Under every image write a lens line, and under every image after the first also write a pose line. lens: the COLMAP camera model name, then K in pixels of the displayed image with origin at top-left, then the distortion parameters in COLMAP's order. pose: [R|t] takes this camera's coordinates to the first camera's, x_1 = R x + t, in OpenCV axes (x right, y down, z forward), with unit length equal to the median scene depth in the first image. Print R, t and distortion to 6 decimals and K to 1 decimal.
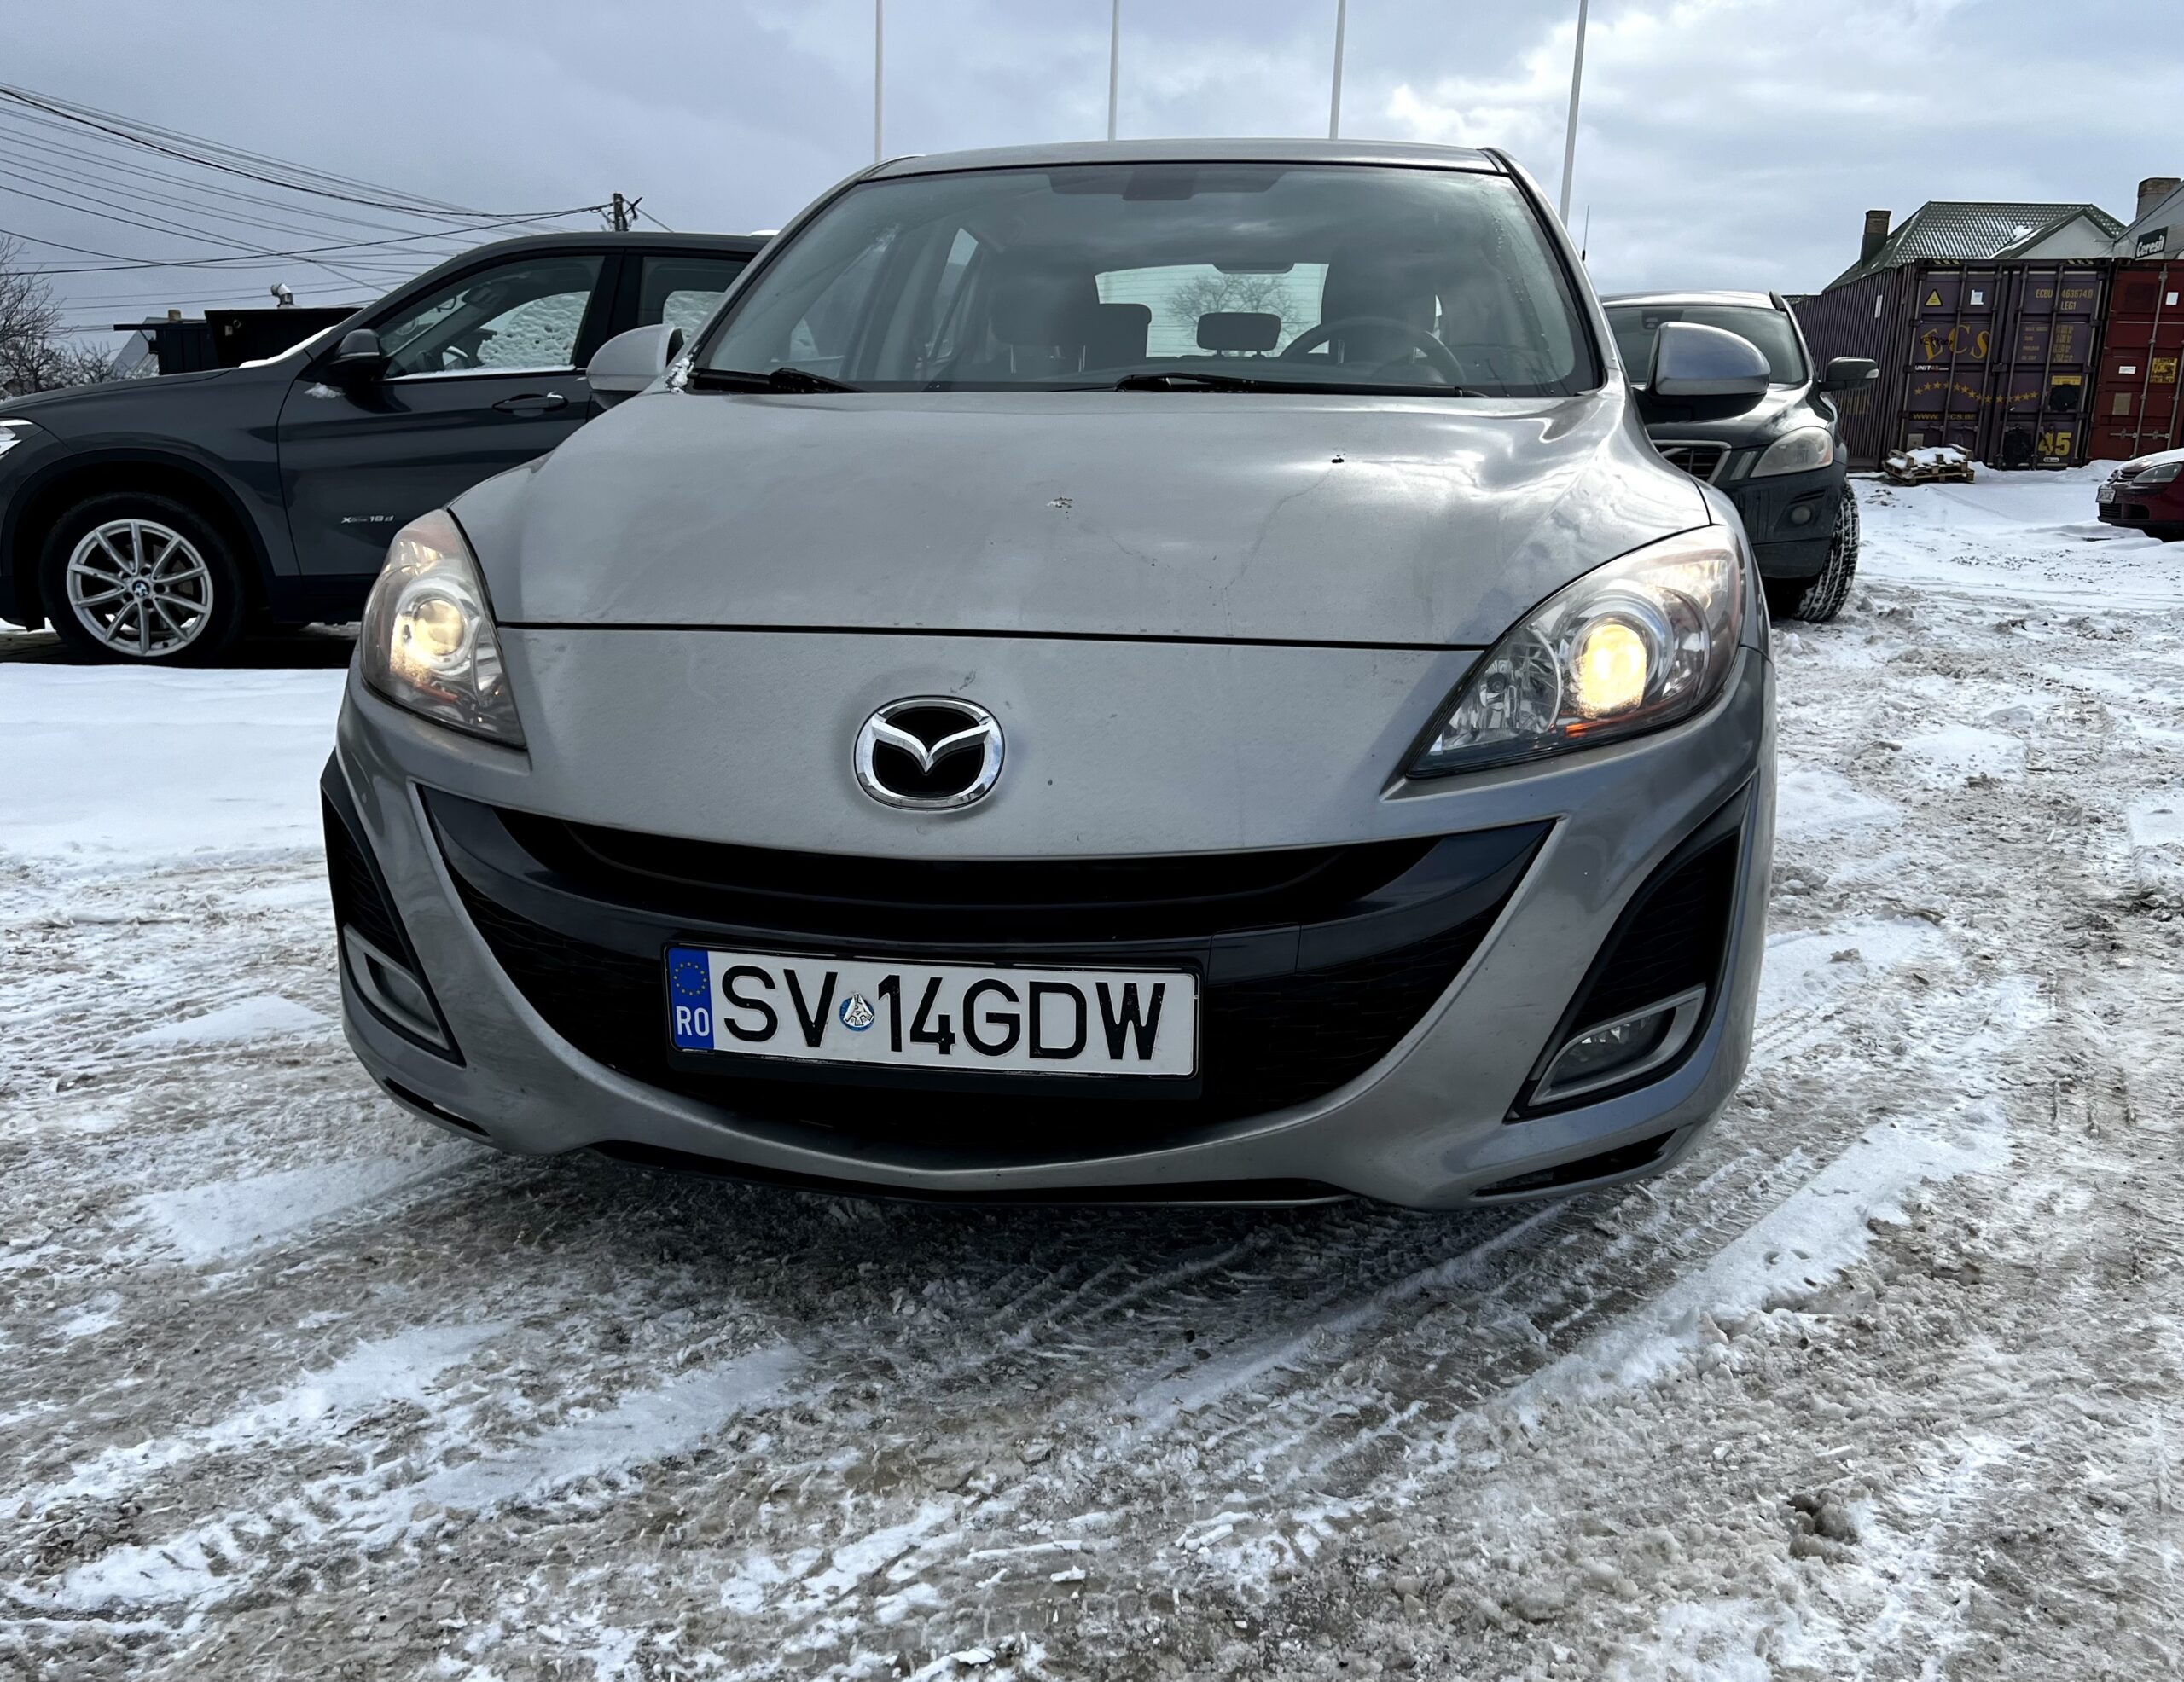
lens RADIAL K [[2008.8, 0, 1092.1], [0, 2008.8, 925.9], [0, 0, 1]] dist [0.016029, 0.000000]
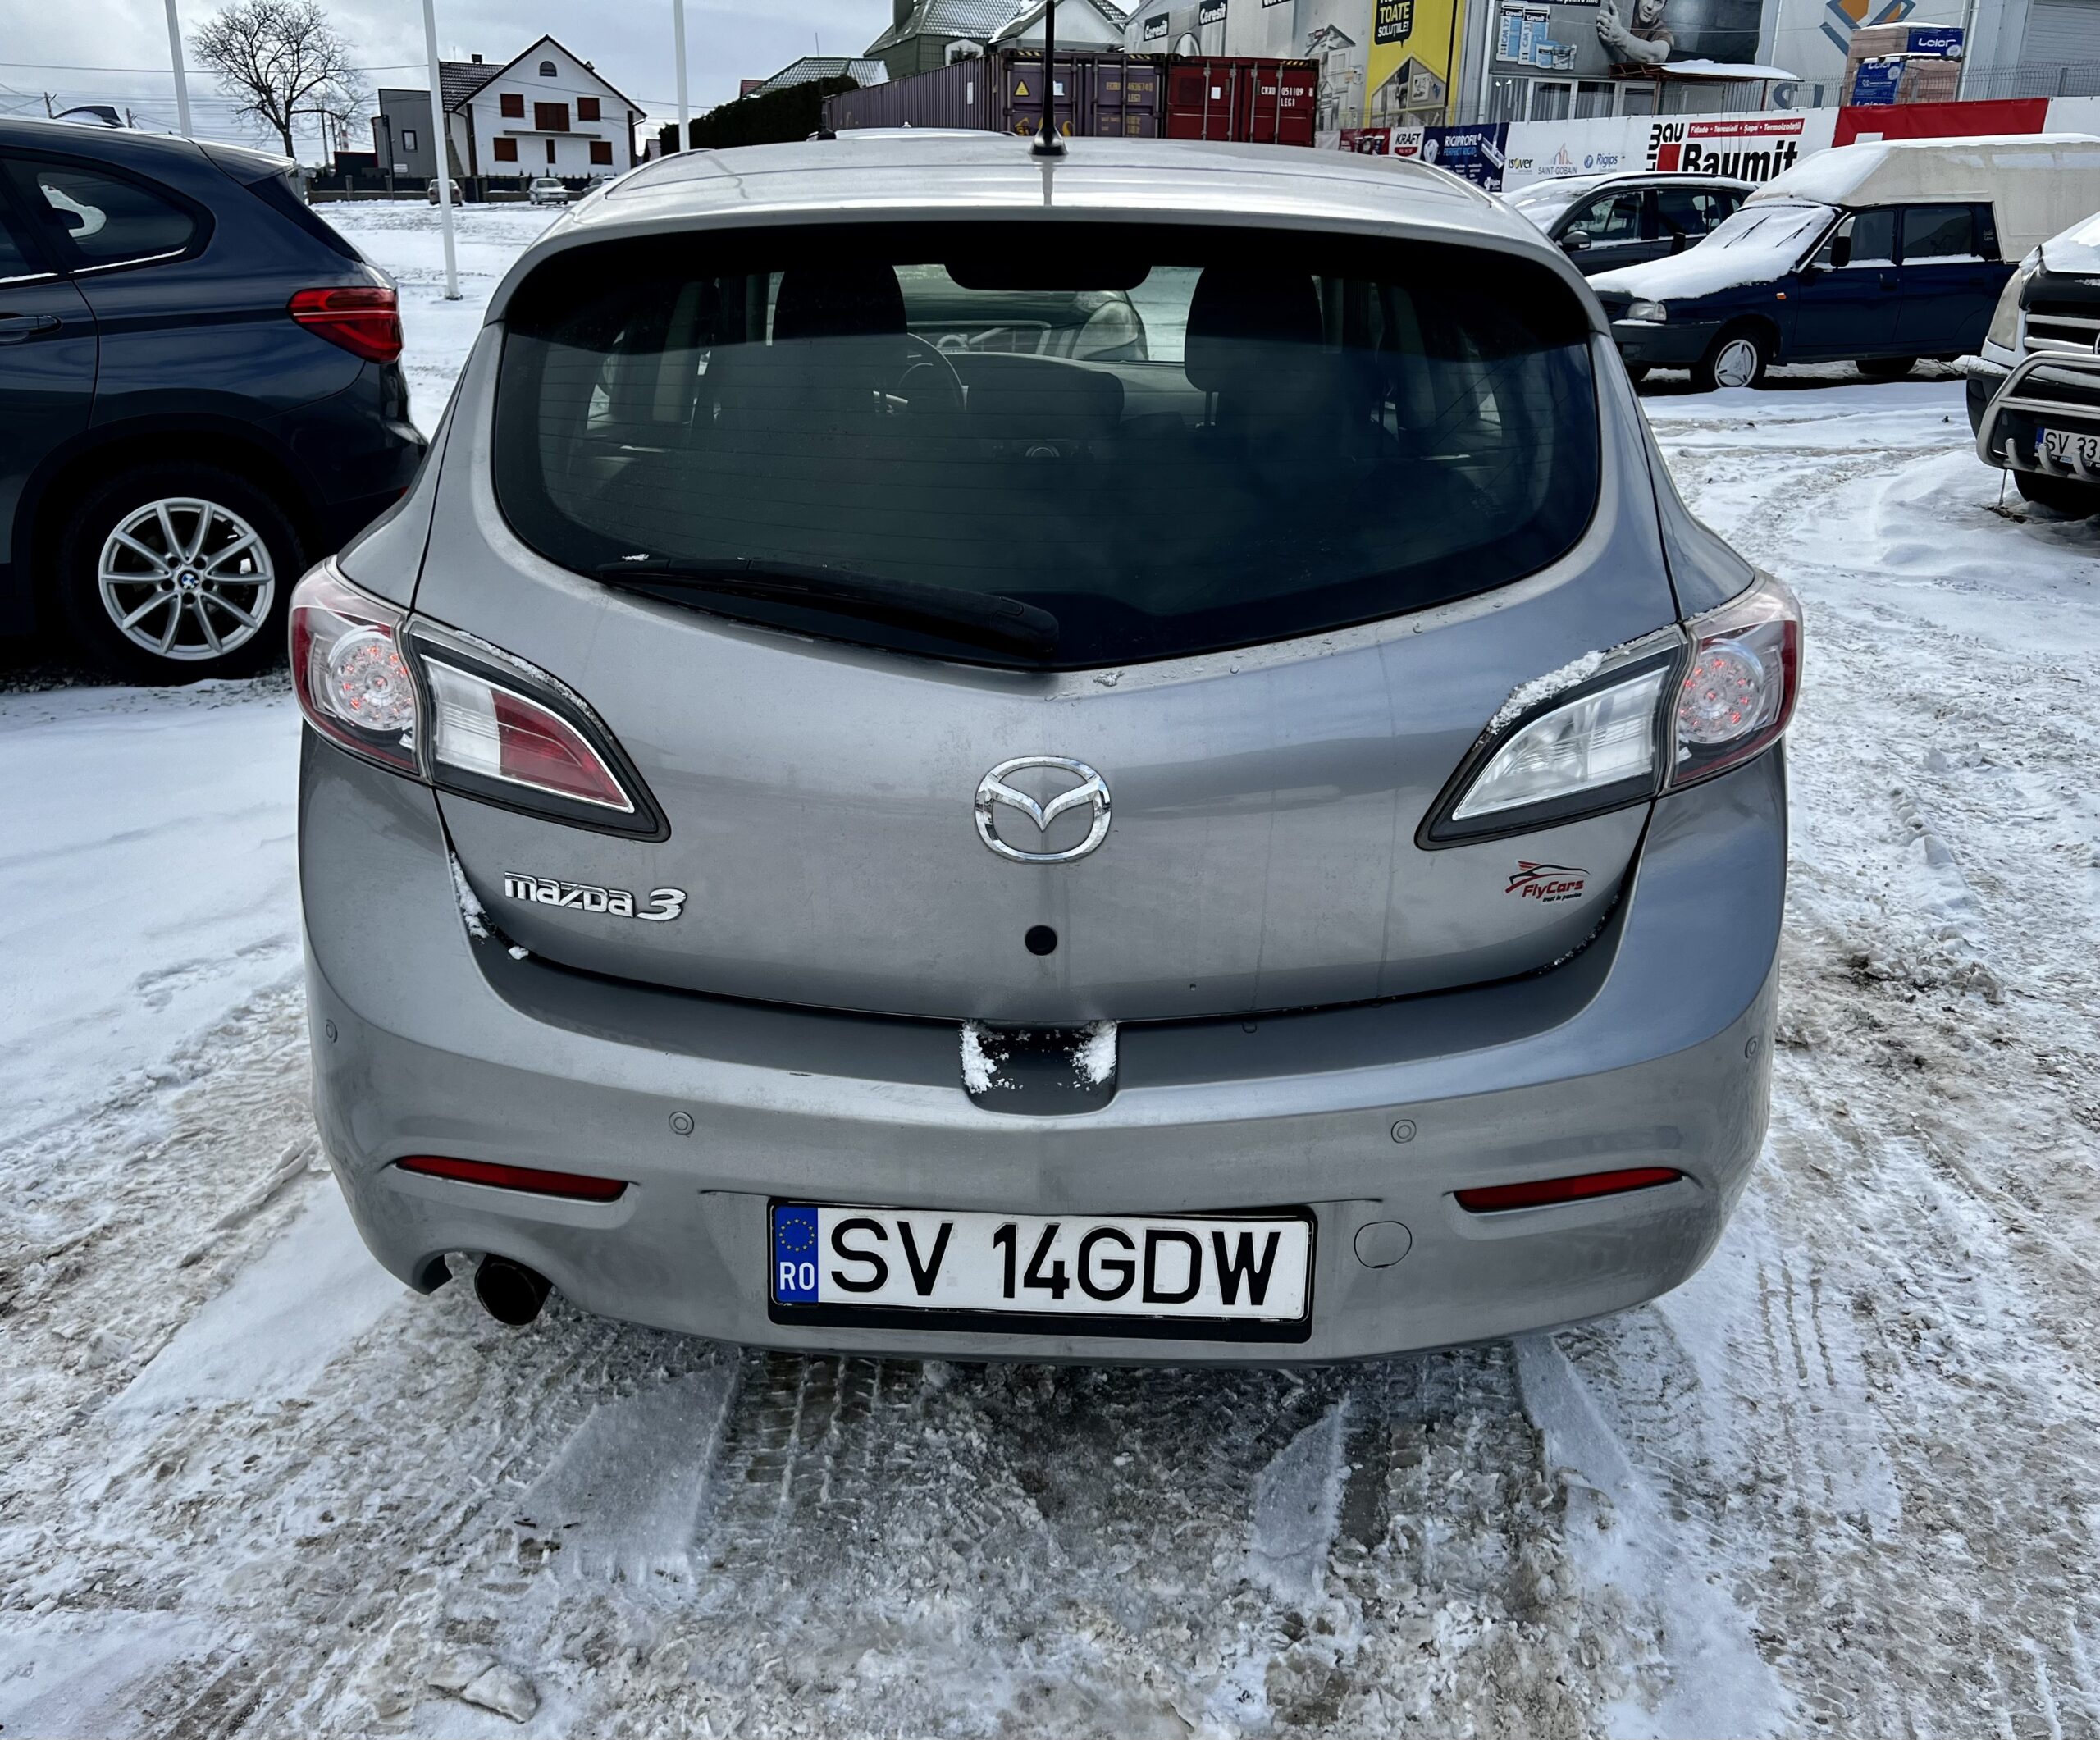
lens RADIAL K [[1882.4, 0, 1060.4], [0, 1882.4, 867.1], [0, 0, 1]] dist [0.039980, -0.025117]
pose [[0.905525, -0.149739, 0.396993, -0.333626], [0.106895, 0.985987, 0.128073, -0.414481], [-0.410607, -0.073537, 0.908842, 0.659340]]
